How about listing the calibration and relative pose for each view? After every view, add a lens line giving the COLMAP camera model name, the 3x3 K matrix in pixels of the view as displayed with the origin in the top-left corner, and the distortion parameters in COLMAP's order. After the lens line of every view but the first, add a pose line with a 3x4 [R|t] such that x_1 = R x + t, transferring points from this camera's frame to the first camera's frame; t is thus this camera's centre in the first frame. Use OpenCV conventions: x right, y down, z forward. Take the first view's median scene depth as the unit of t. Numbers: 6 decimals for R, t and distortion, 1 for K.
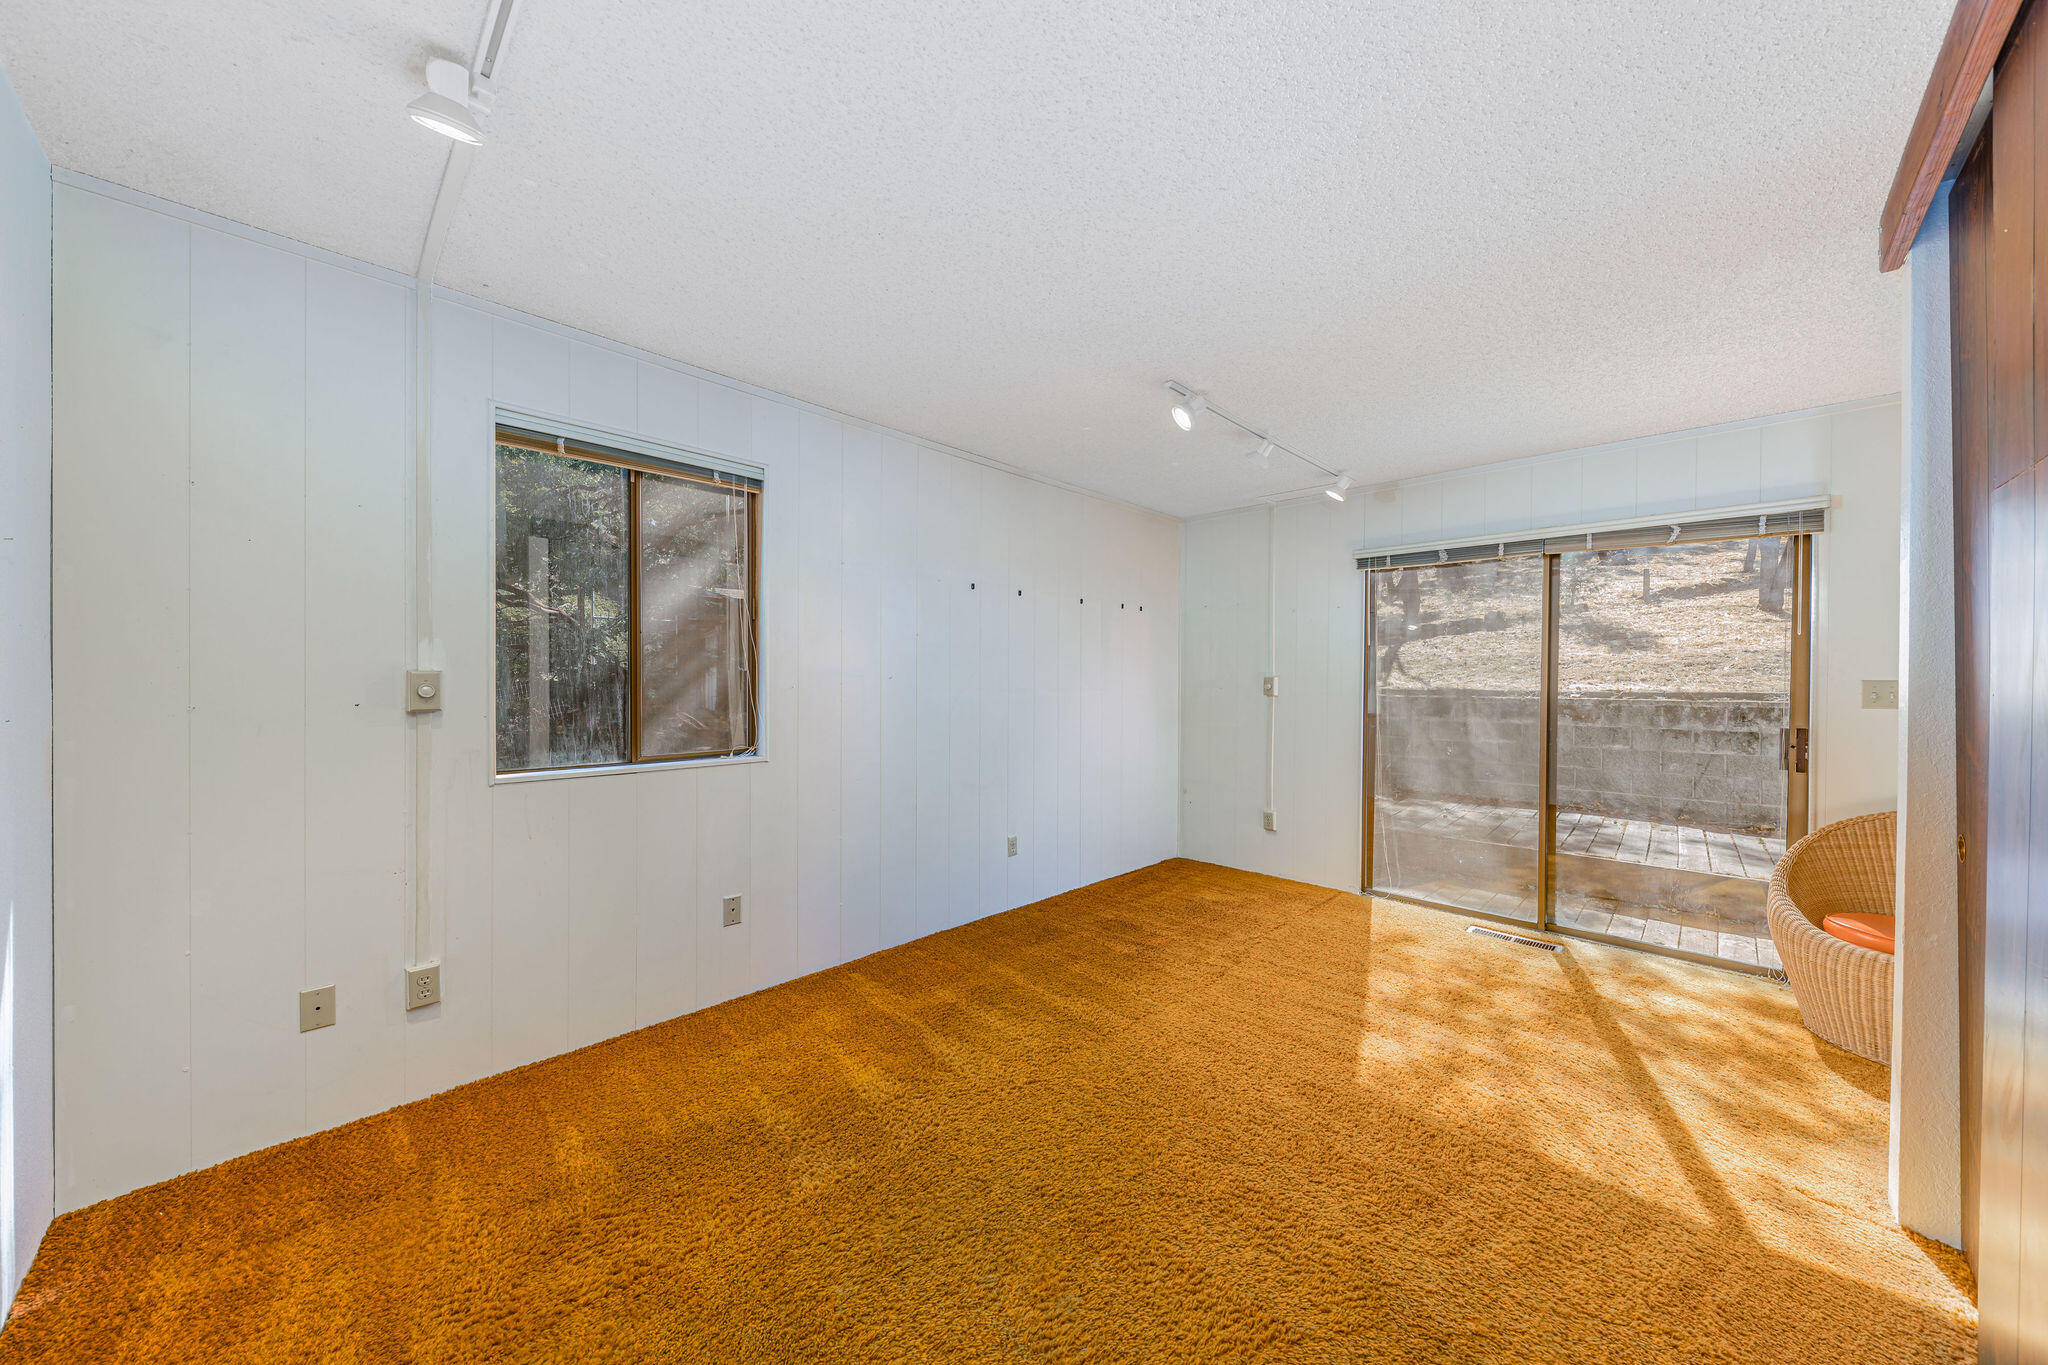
lens RADIAL K [[701.4, 0, 1032.1], [0, 701.4, 685.6], [0, 0, 1]] dist [0.001270, 0.000036]
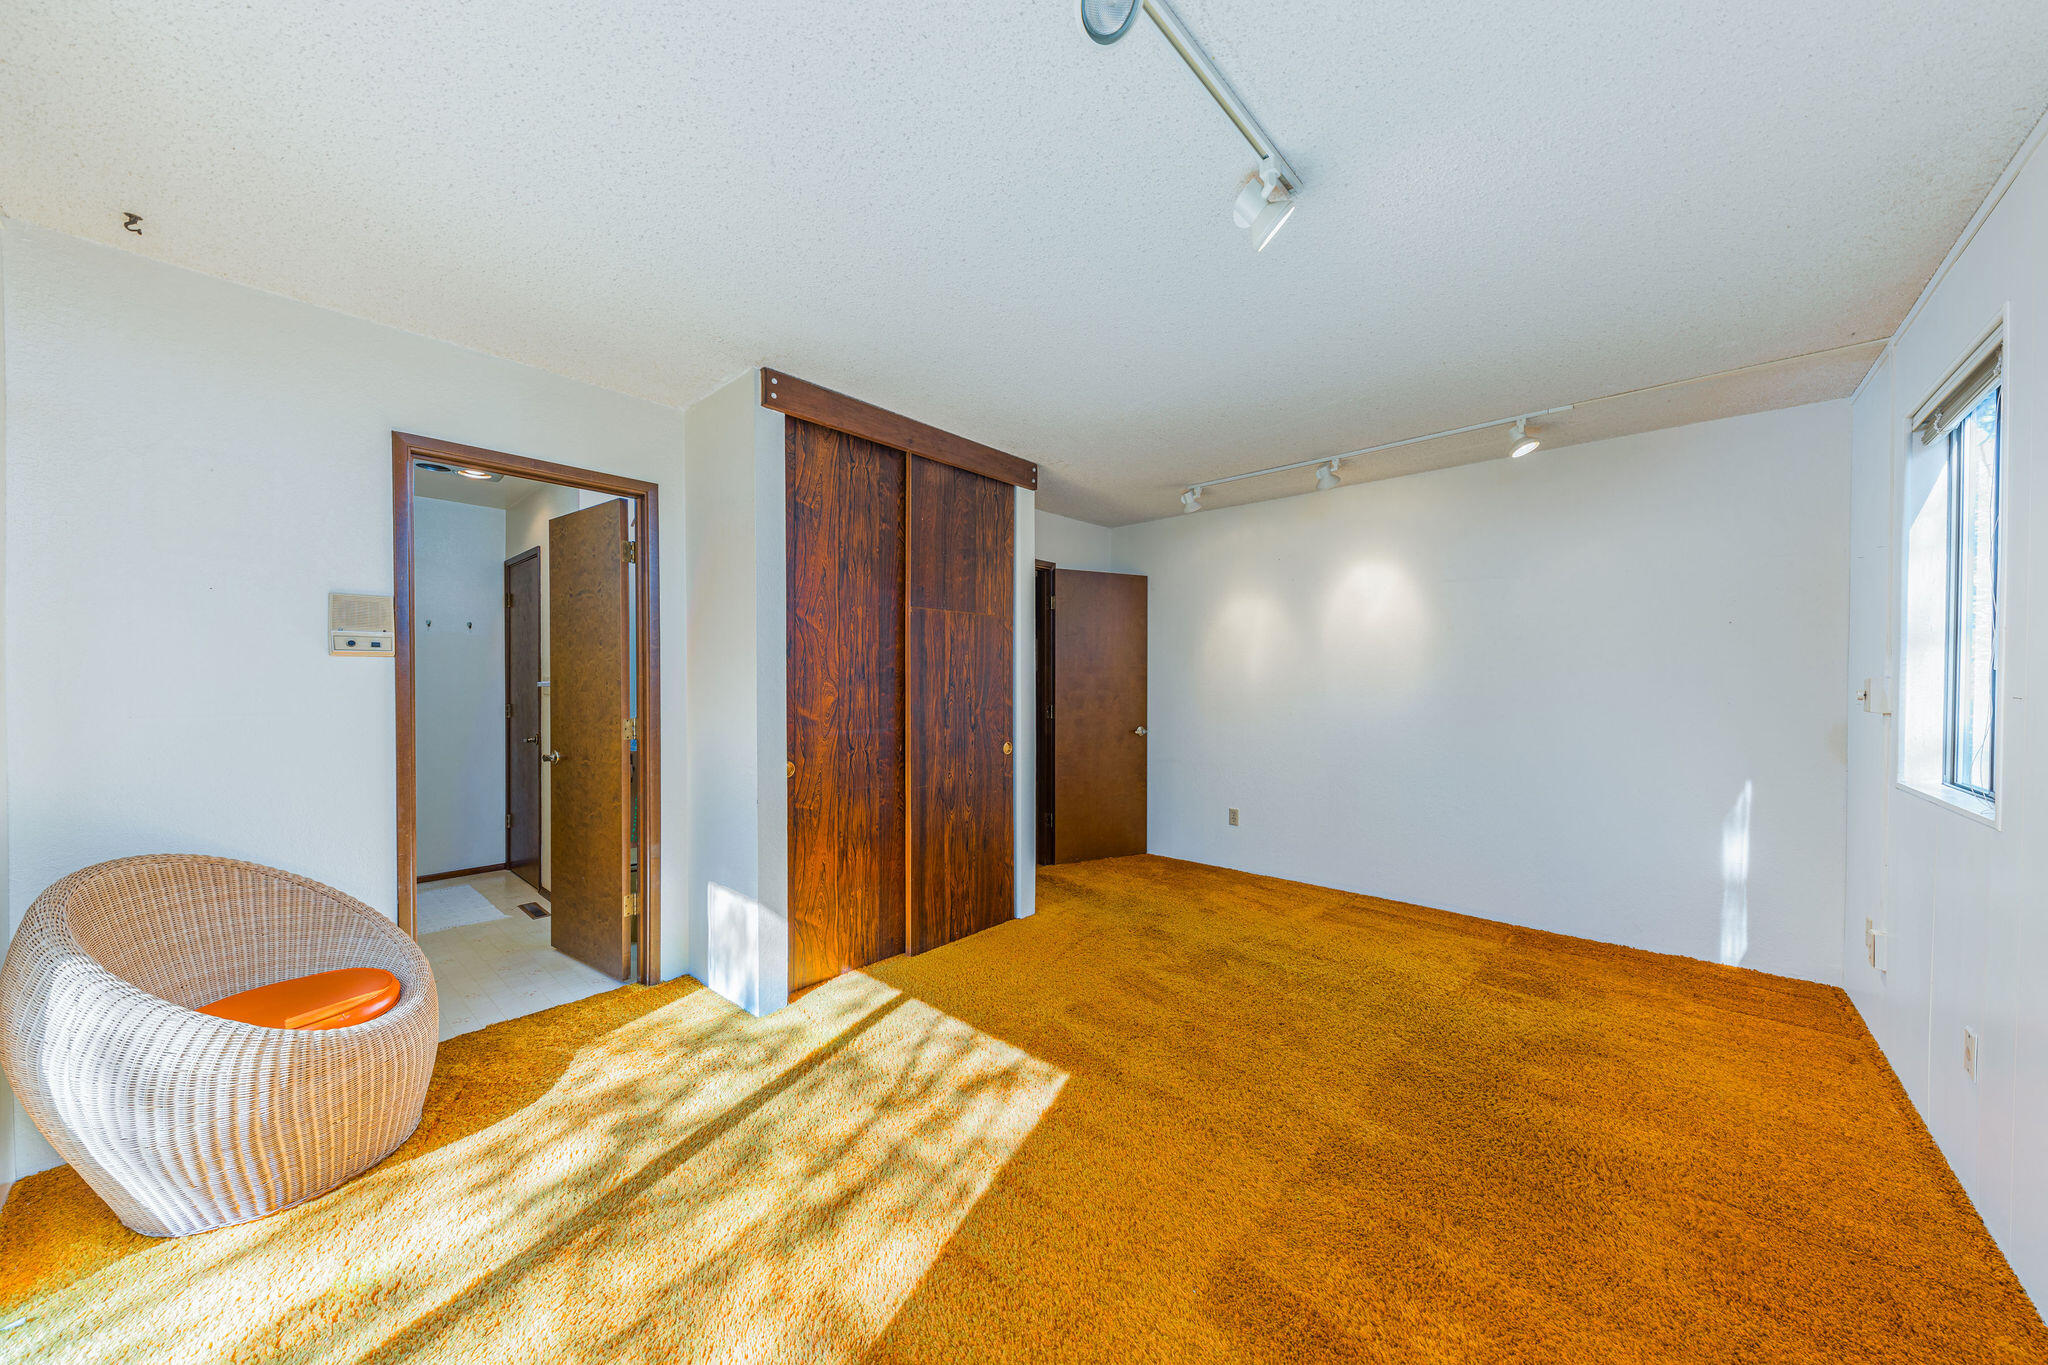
lens RADIAL K [[701.4, 0, 1019.2], [0, 701.4, 688.3], [0, 0, 1]] dist [0.001270, 0.000036]
pose [[-0.999327, -0.004927, -0.036354, 0.540762], [-0.005243, 0.999949, 0.008591, 0.001575], [0.036310, 0.008776, -0.999302, 1.875568]]
